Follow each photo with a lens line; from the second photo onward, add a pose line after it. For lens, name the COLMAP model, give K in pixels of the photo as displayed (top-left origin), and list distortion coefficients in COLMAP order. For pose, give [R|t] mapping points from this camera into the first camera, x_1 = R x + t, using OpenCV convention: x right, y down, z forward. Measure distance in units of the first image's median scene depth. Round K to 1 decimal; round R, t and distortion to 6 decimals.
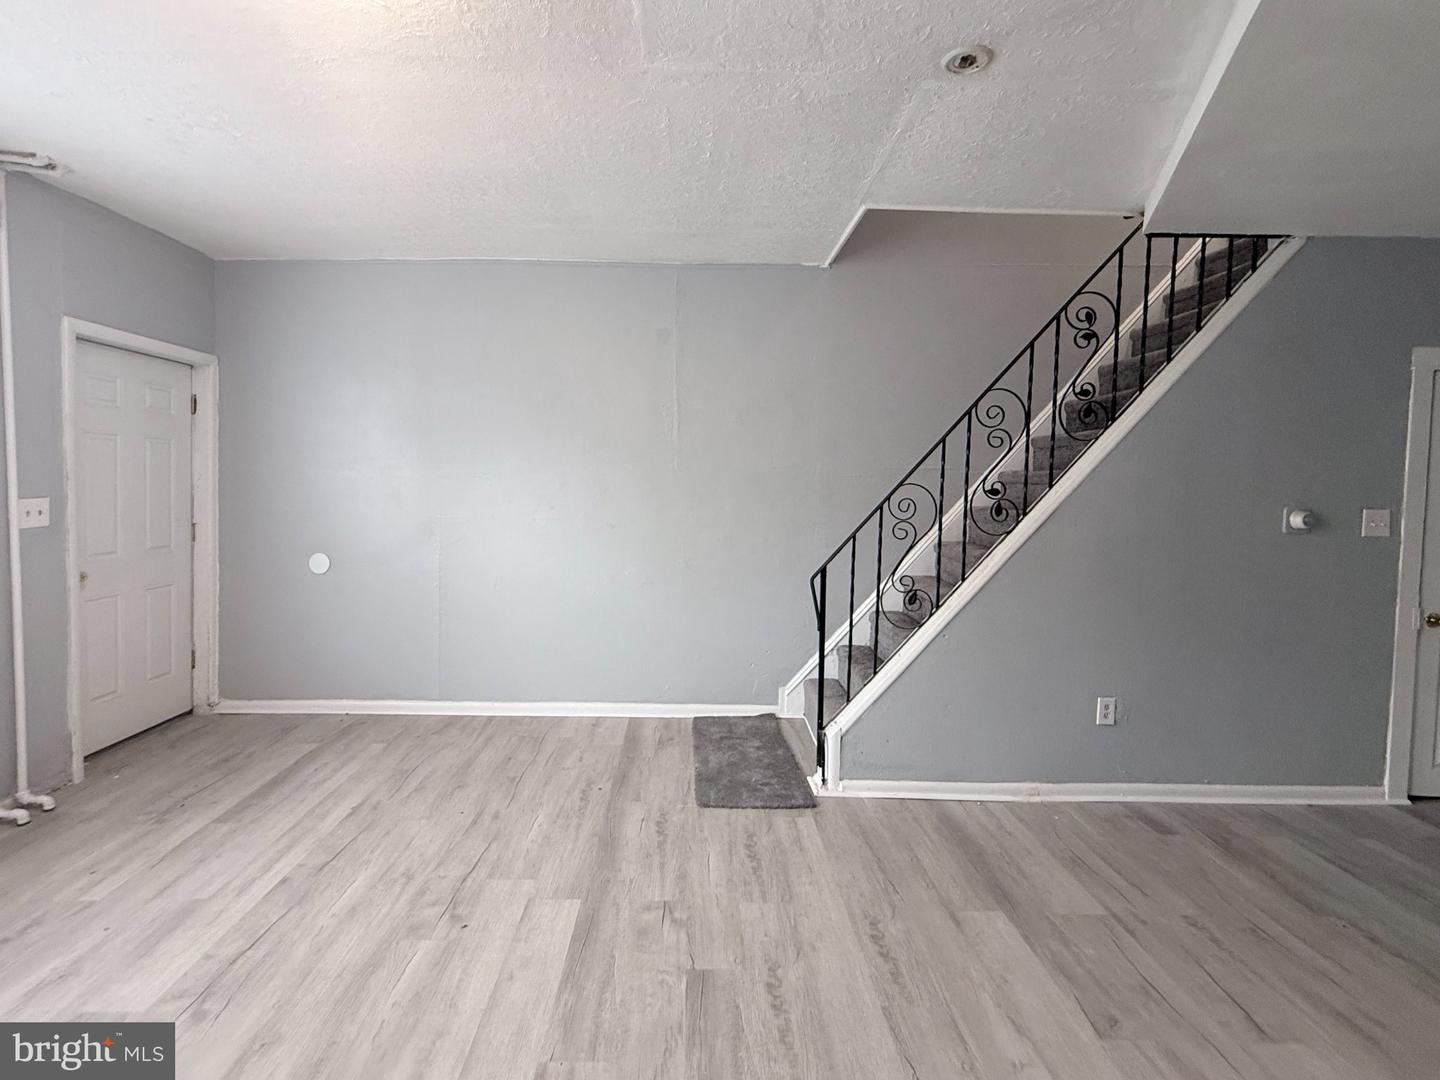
lens RADIAL K [[613.0, 0, 700.9], [0, 613.0, 507.9], [0, 0, 1]] dist [0.000099, 0.000636]
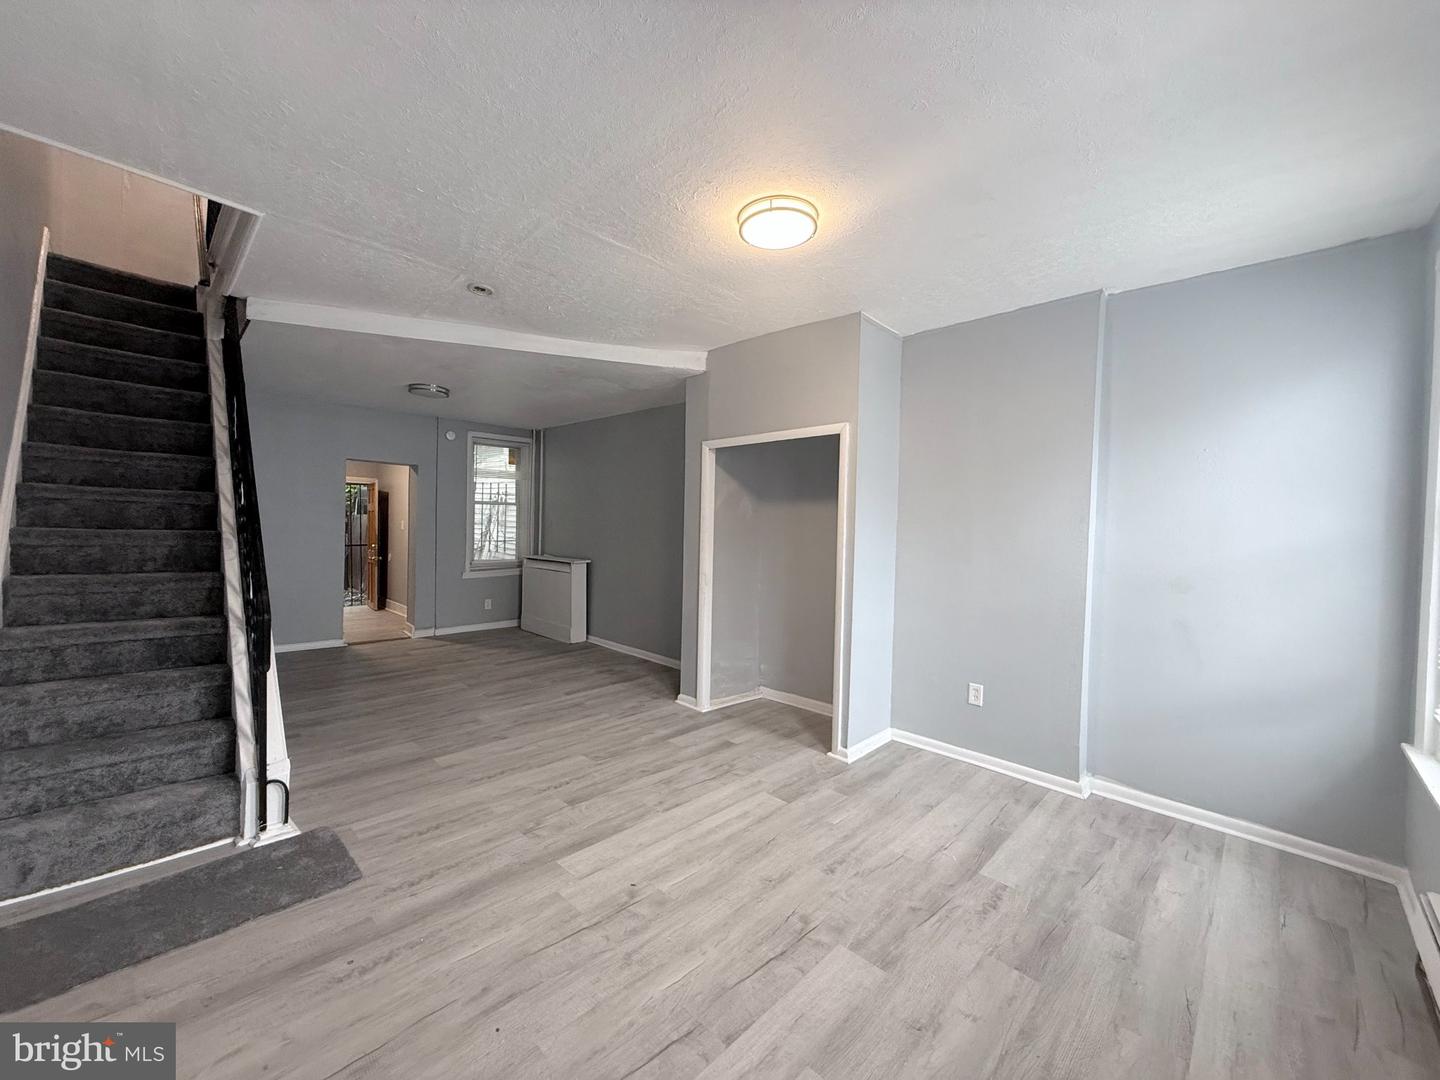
lens RADIAL K [[575.7, 0, 716.4], [0, 575.7, 535.2], [0, 0, 1]] dist [-0.000166, 0.000553]
pose [[-0.707384, -0.048115, 0.705190, -0.969626], [-0.010475, 0.998284, 0.057605, -0.061299], [-0.706752, 0.033362, -0.706674, 1.267015]]
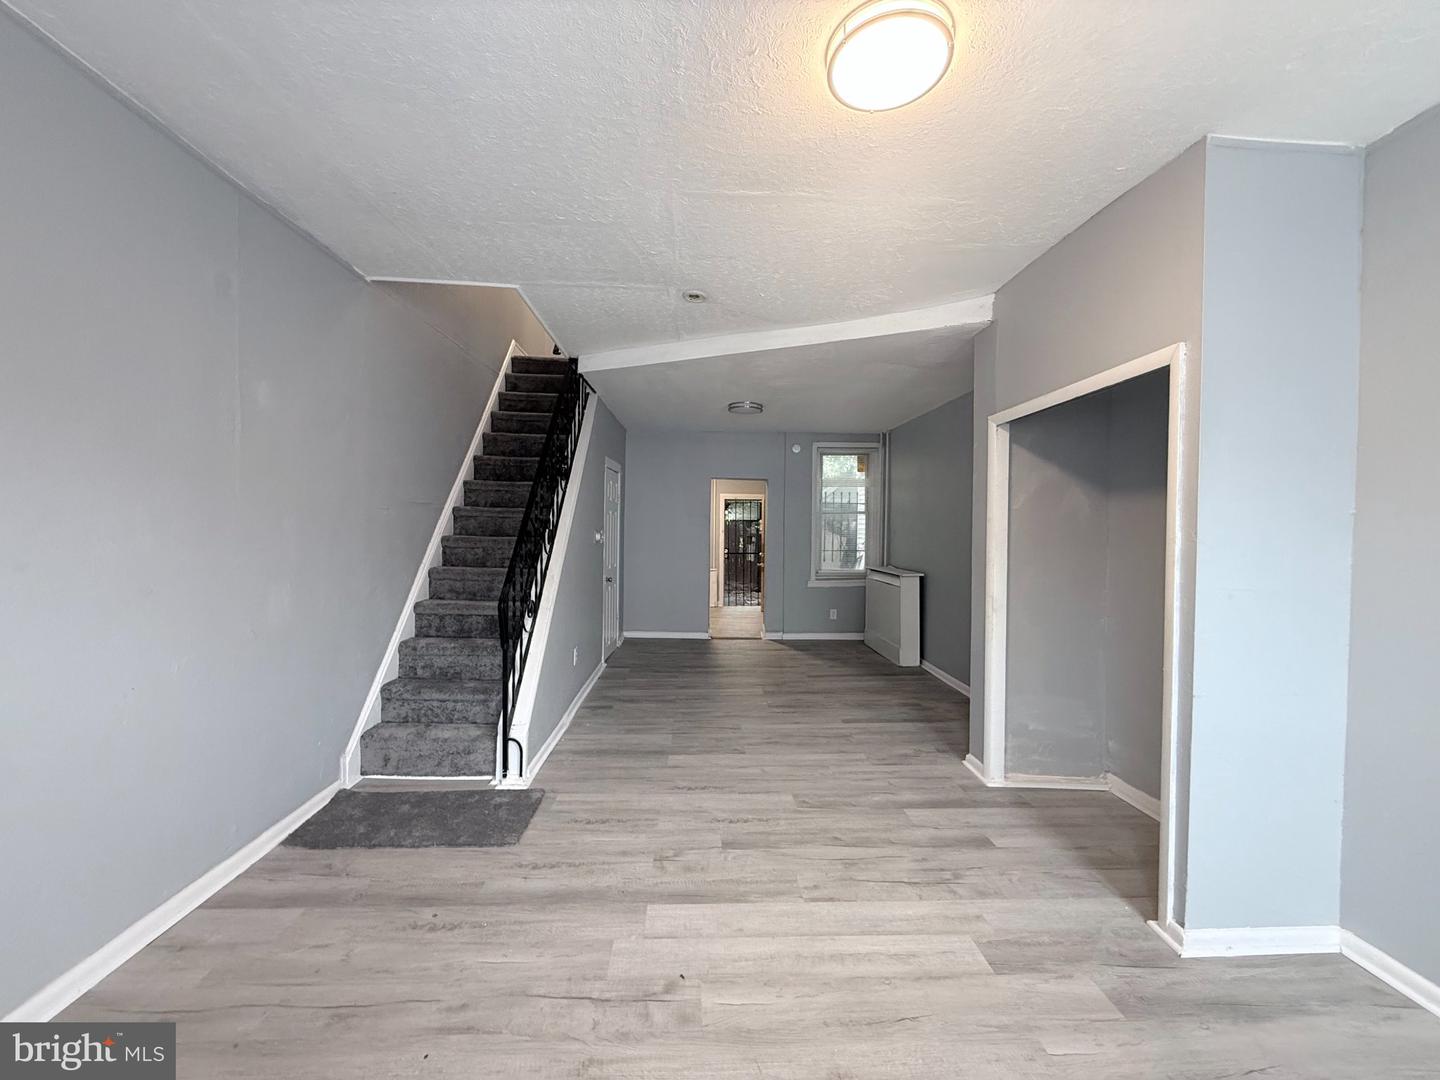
lens RADIAL K [[575.7, 0, 715.6], [0, 575.7, 535.3], [0, 0, 1]] dist [-0.000166, 0.000553]
pose [[-0.029371, -0.030942, 0.999090, -0.971673], [0.024650, 0.999194, 0.031670, -0.035271], [-0.999265, 0.025558, -0.028585, 0.724816]]
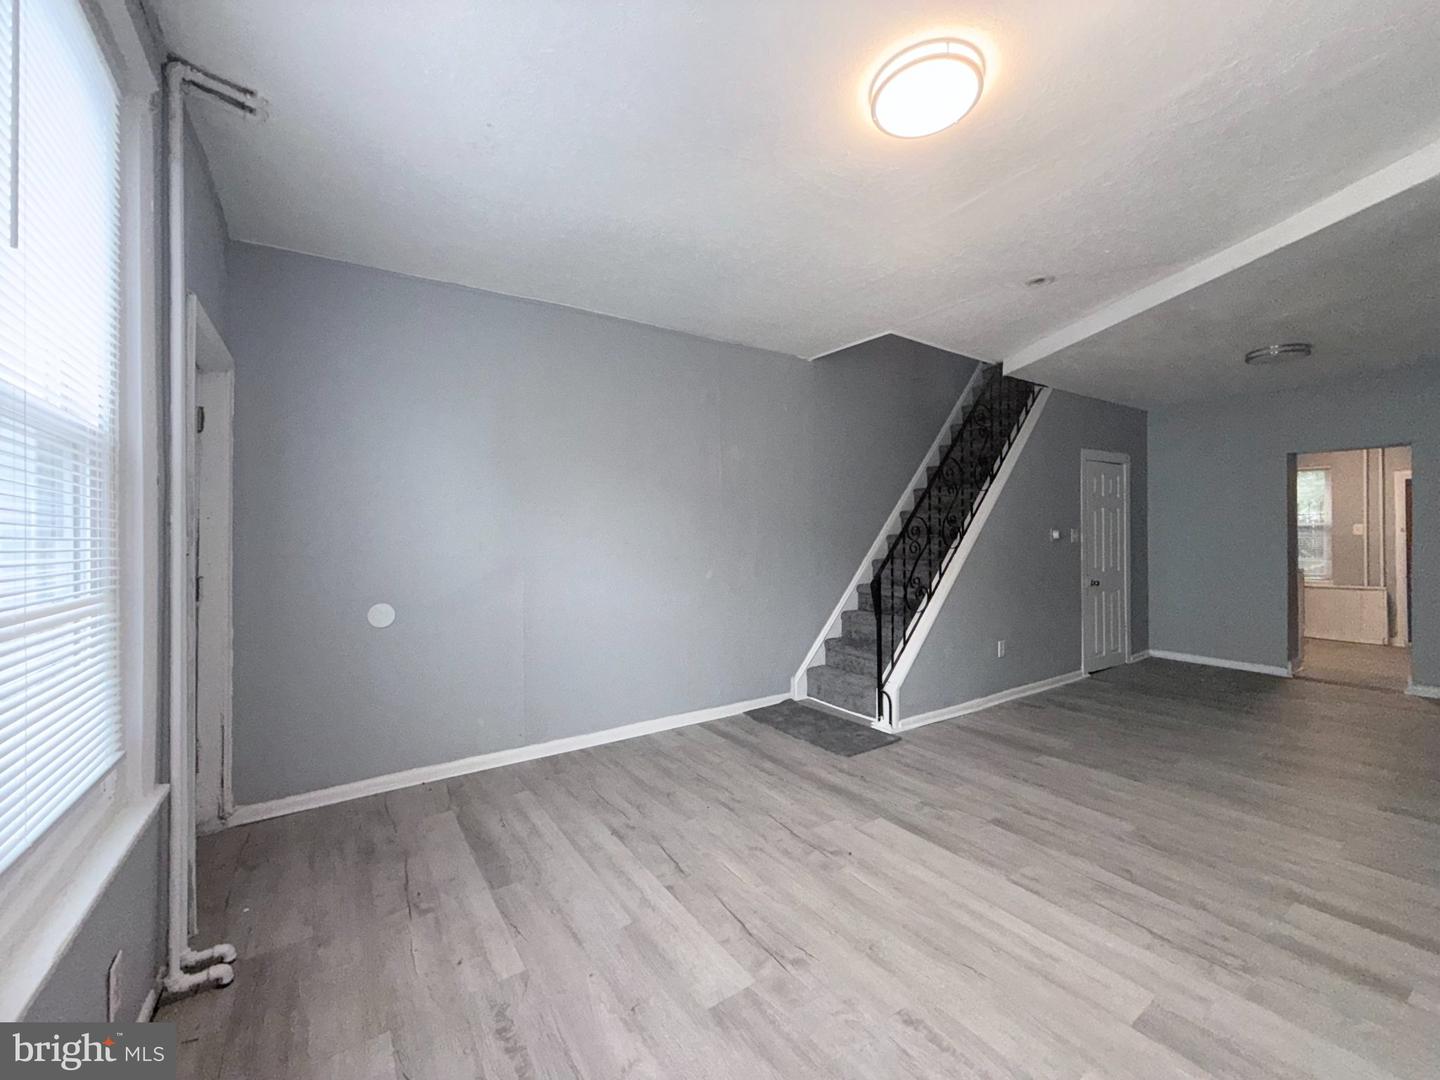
lens RADIAL K [[575.7, 0, 716.1], [0, 575.7, 534.8], [0, 0, 1]] dist [-0.000166, 0.000553]
pose [[0.836580, -0.019869, 0.547485, -0.959620], [0.043170, 0.998625, -0.029725, 0.031380], [-0.546141, 0.048503, 0.836288, 0.087137]]
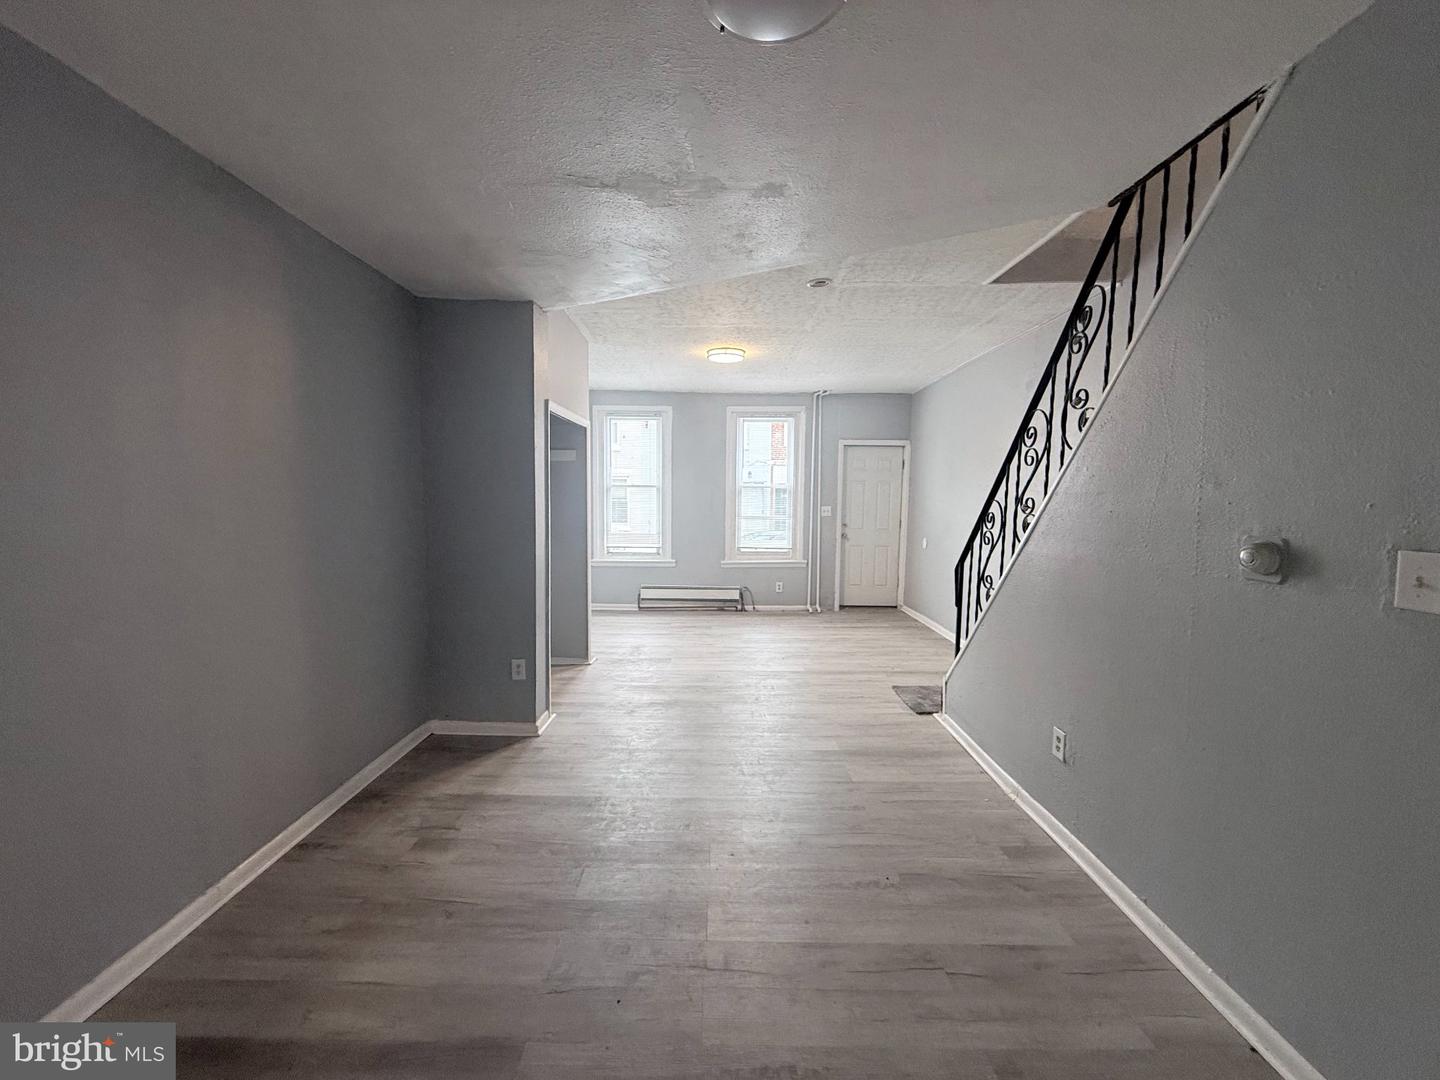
lens RADIAL K [[575.7, 0, 717.2], [0, 575.7, 536.6], [0, 0, 1]] dist [-0.000166, 0.000553]
pose [[-0.005544, 0.060017, -0.998182, 1.668451], [-0.047952, 0.997033, 0.060214, -0.010567], [0.998834, 0.048199, -0.002649, 0.515297]]
